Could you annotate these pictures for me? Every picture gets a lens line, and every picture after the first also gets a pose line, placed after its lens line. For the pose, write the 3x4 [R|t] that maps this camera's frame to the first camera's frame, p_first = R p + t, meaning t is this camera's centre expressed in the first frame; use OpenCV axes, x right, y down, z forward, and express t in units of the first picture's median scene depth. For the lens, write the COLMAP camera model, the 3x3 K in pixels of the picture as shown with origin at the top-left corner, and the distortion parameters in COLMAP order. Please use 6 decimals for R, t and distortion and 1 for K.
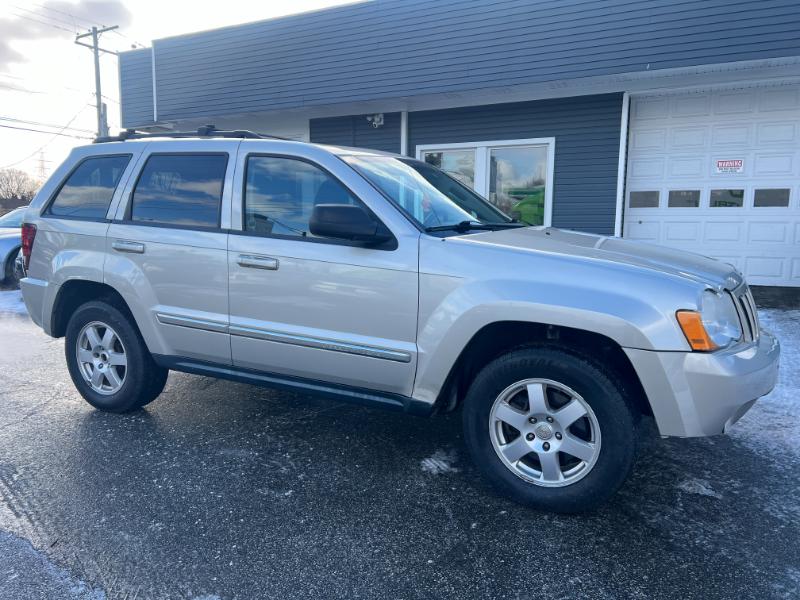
lens RADIAL K [[603.8, 0, 401.2], [0, 603.8, 304.3], [0, 0, 1]] dist [0.048919, -0.054516]
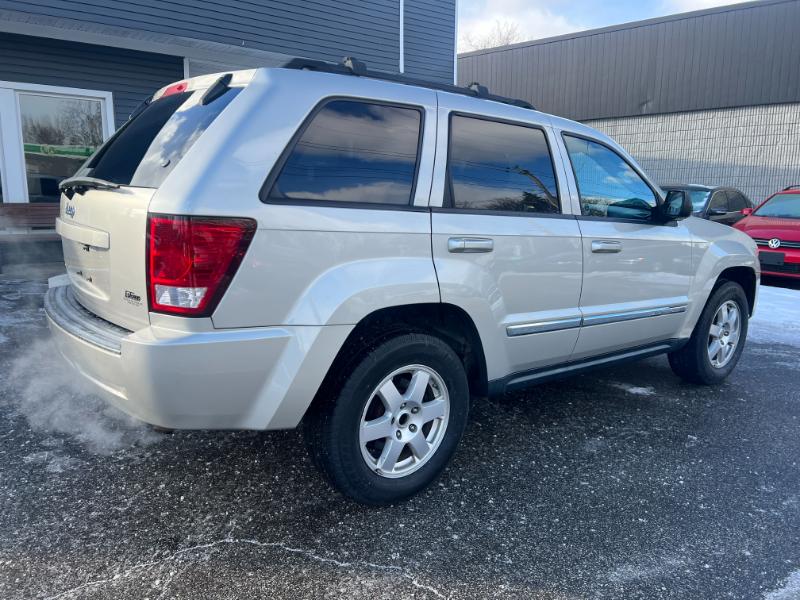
lens RADIAL K [[603.8, 0, 398.6], [0, 603.8, 295.8], [0, 0, 1]] dist [0.048919, -0.054516]
pose [[0.416624, -0.154340, 0.895881, -1.252576], [0.112489, 0.986661, 0.117667, -0.142685], [-0.902092, 0.051754, 0.428429, 0.863863]]
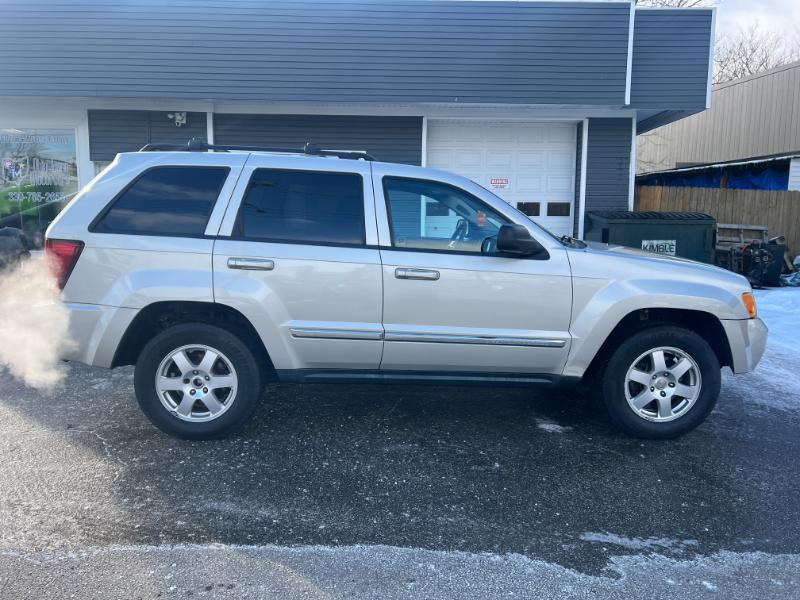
lens RADIAL K [[603.8, 0, 399.5], [0, 603.8, 301.5], [0, 0, 1]] dist [0.048919, -0.054516]
pose [[0.868145, -0.062934, 0.492305, -0.801877], [0.064538, 0.997821, 0.013748, -0.035480], [-0.492097, 0.019837, 0.870314, 0.039128]]
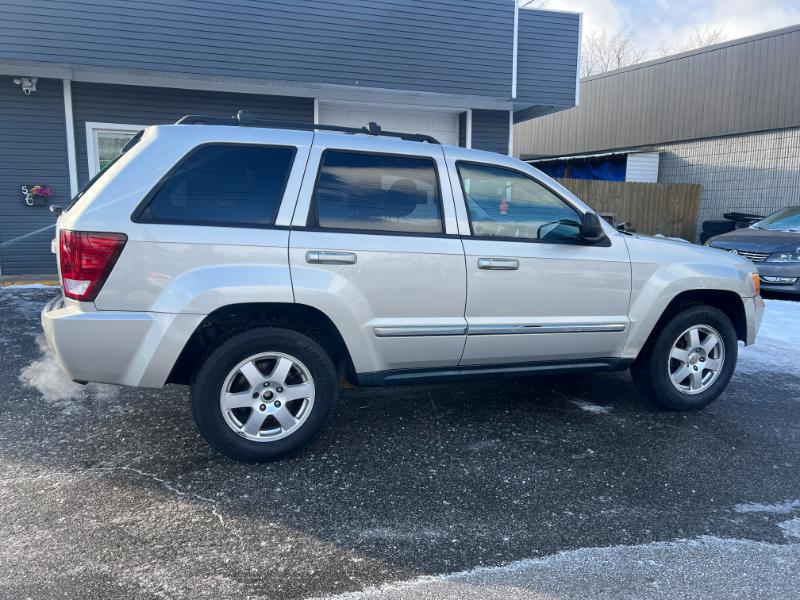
lens RADIAL K [[603.8, 0, 397.5], [0, 603.8, 300.6], [0, 0, 1]] dist [0.048919, -0.054516]
pose [[0.682616, -0.107515, 0.722825, -1.123897], [0.095123, 0.993775, 0.057985, -0.082595], [-0.724560, 0.029176, 0.688594, 0.378375]]
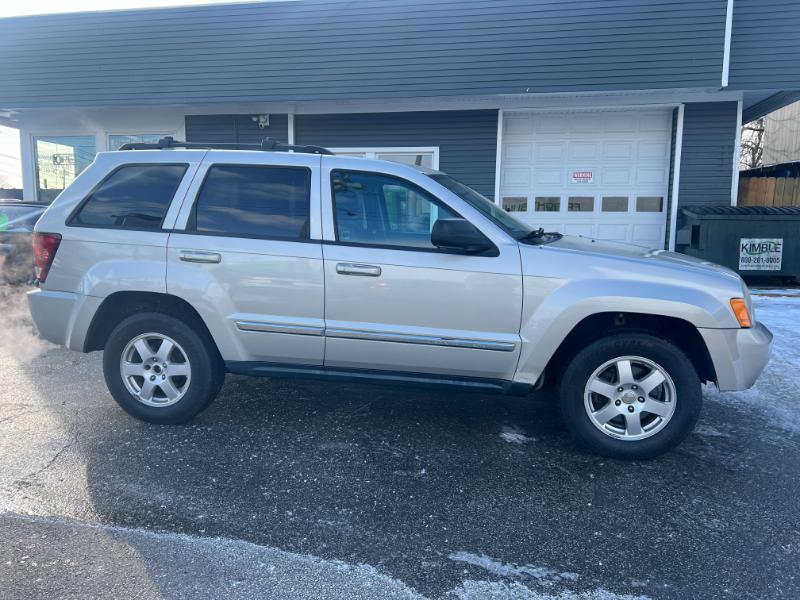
lens RADIAL K [[603.8, 0, 396.4], [0, 603.8, 304.4], [0, 0, 1]] dist [0.048919, -0.054516]
pose [[0.954638, -0.040151, 0.295050, -0.483821], [0.038848, 0.999192, 0.010279, -0.014831], [-0.295225, 0.001650, 0.955426, -0.063580]]
